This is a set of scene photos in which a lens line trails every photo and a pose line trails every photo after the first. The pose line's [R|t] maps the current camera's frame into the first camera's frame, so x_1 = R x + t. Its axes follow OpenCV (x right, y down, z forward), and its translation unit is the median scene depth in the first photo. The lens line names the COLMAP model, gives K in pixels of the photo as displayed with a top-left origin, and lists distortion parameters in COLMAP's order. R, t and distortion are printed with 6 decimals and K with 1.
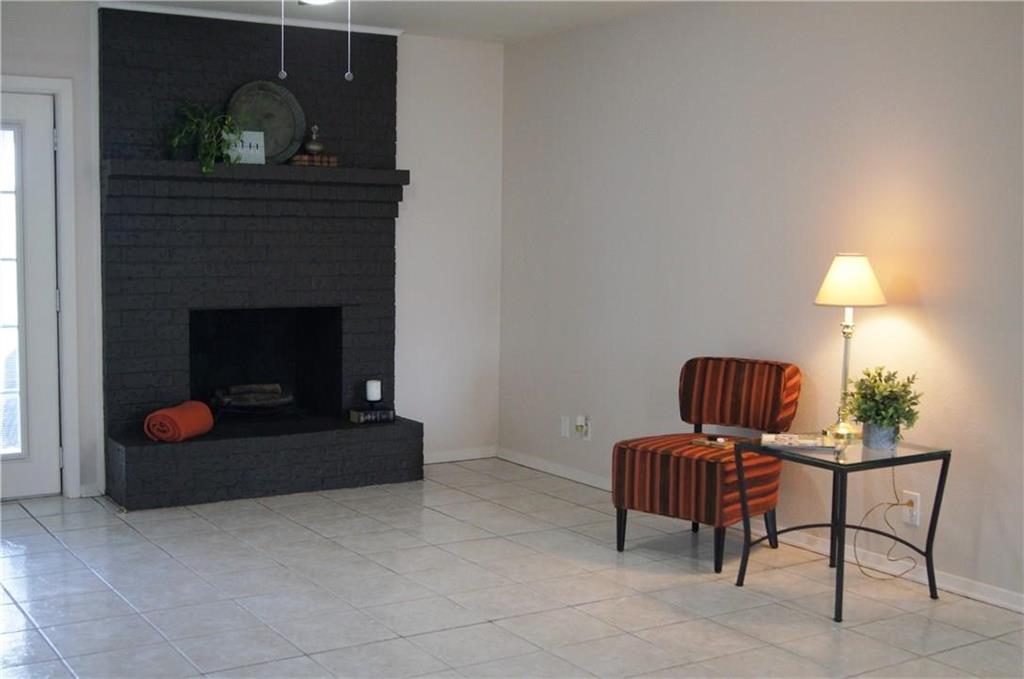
lens RADIAL K [[1273.0, 0, 512.0], [0, 1273.0, 339.5], [0, 0, 1]] dist [-0.018486, 0.014361]
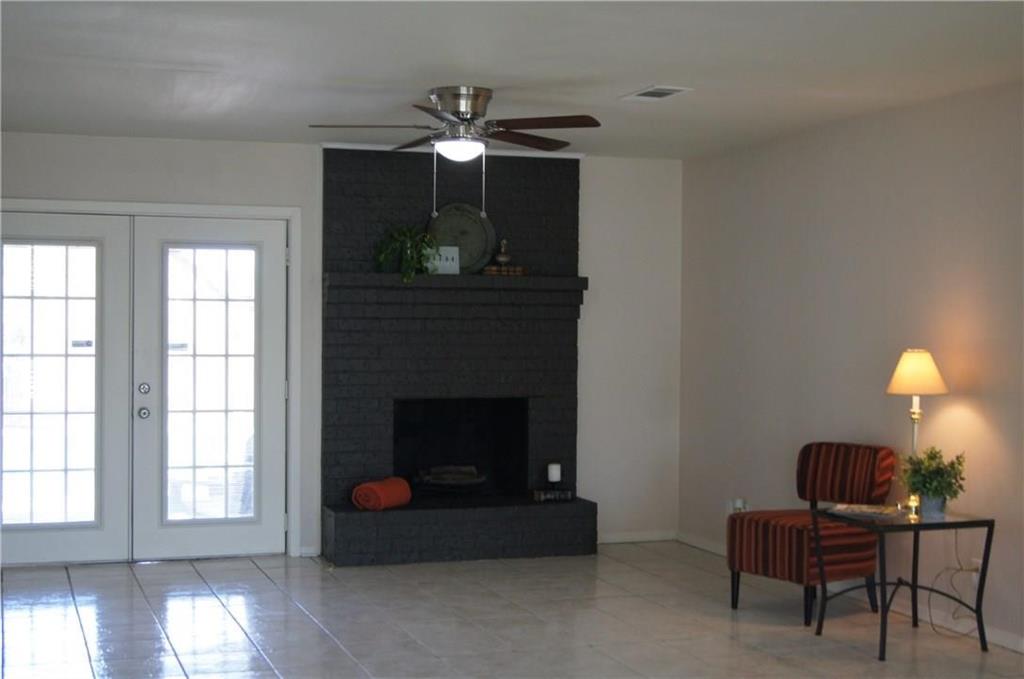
lens RADIAL K [[1431.7, 0, 512.0], [0, 1431.7, 339.5], [0, 0, 1]] dist [-0.003321, 0.062273]
pose [[0.975592, -0.002329, -0.219578, 0.147249], [-0.014420, 0.997106, -0.074646, 0.019643], [0.219116, 0.075990, 0.972735, -0.271461]]
